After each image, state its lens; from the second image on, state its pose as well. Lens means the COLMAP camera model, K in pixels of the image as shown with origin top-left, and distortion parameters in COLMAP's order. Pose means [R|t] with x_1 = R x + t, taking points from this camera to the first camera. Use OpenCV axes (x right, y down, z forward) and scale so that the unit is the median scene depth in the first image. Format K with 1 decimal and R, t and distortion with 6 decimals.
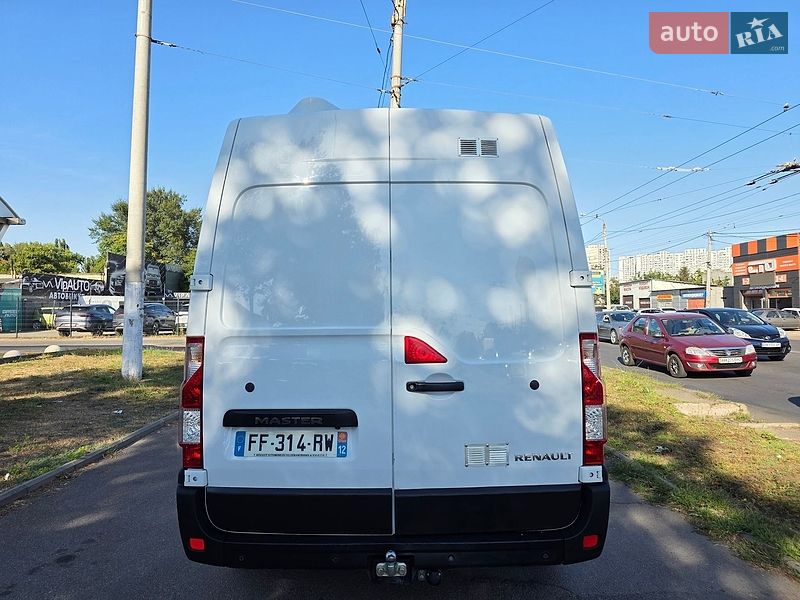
lens RADIAL K [[540.0, 0, 400.0], [0, 540.0, 300.0], [0, 0, 1]] dist [0.075397, -0.071419]
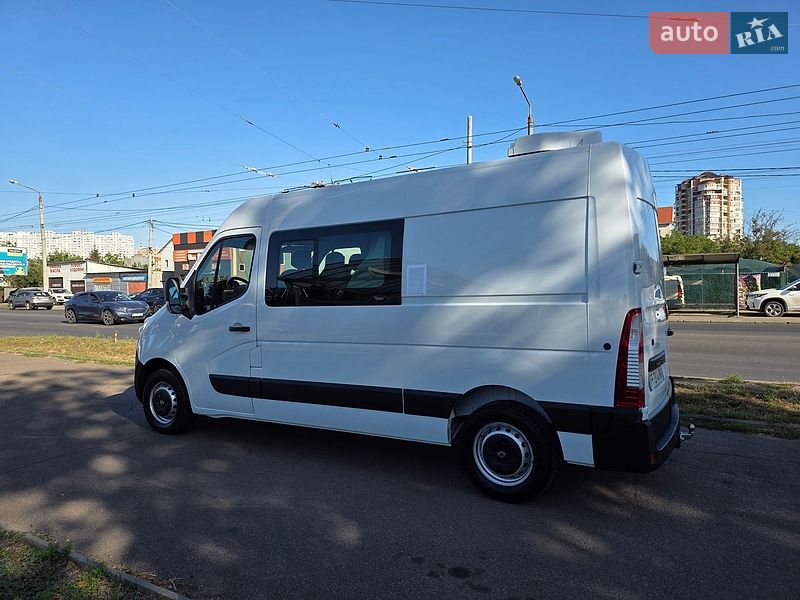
lens RADIAL K [[528.4, 0, 404.4], [0, 528.4, 299.7], [0, 0, 1]] dist [0.067833, -0.064746]
pose [[0.508950, -0.018088, 0.860606, -1.774745], [-0.008629, 0.999622, 0.026113, 0.018215], [-0.860753, -0.020716, 0.508601, 0.834449]]
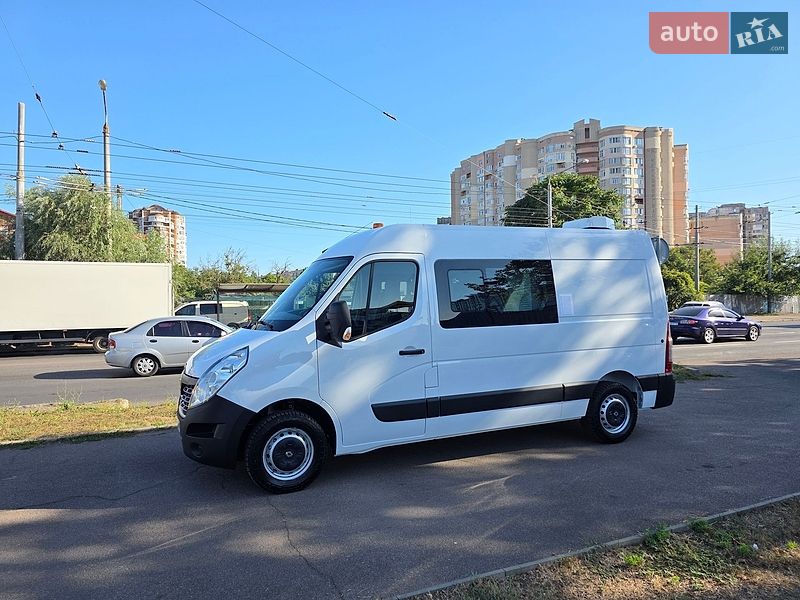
lens RADIAL K [[521.8, 0, 392.9], [0, 521.8, 303.3], [0, 0, 1]] dist [0.069681, -0.060761]
pose [[-0.388381, 0.017413, 0.921334, -2.157173], [-0.000109, 0.999821, -0.018943, 0.036081], [-0.921499, -0.007458, -0.388310, 3.138954]]
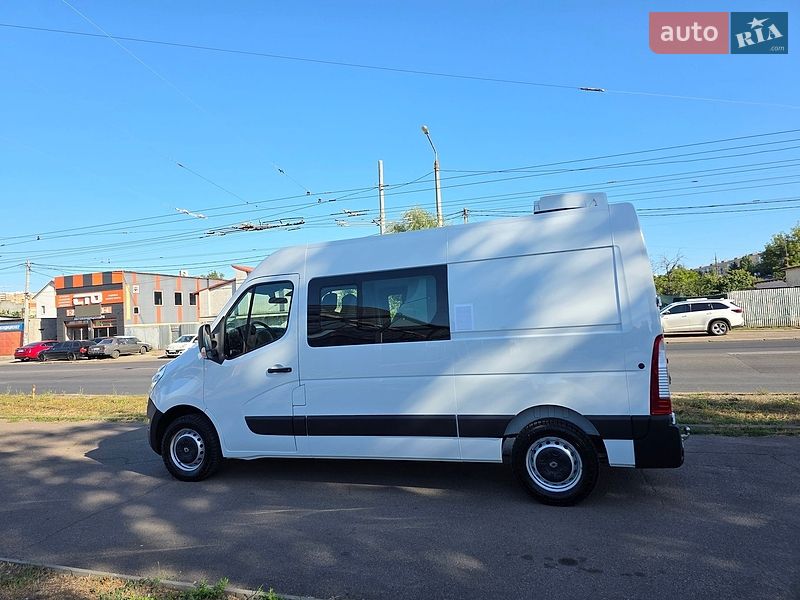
lens RADIAL K [[524.7, 0, 400.0], [0, 524.7, 300.0], [0, 0, 1]] dist [0.069667, -0.063542]
pose [[0.339584, 0.025842, 0.940221, -2.167482], [0.030344, 0.998801, -0.038412, 0.001957], [-0.940086, 0.041574, 0.338392, 1.202724]]
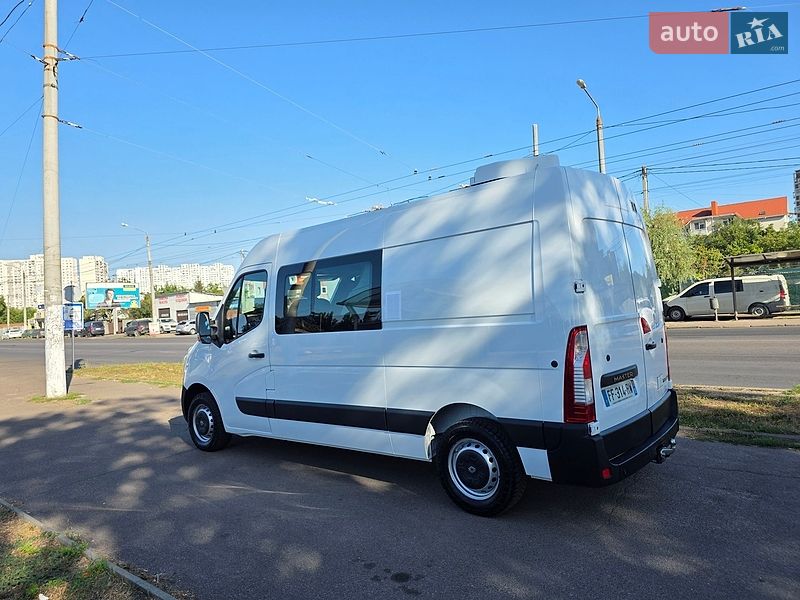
lens RADIAL K [[533.0, 0, 401.9], [0, 533.0, 300.9], [0, 0, 1]] dist [0.065038, -0.065743]
pose [[0.644279, -0.024061, 0.764412, -1.688068], [0.041310, 0.999141, -0.003369, -0.008816], [-0.763674, 0.033748, 0.644719, 0.483229]]
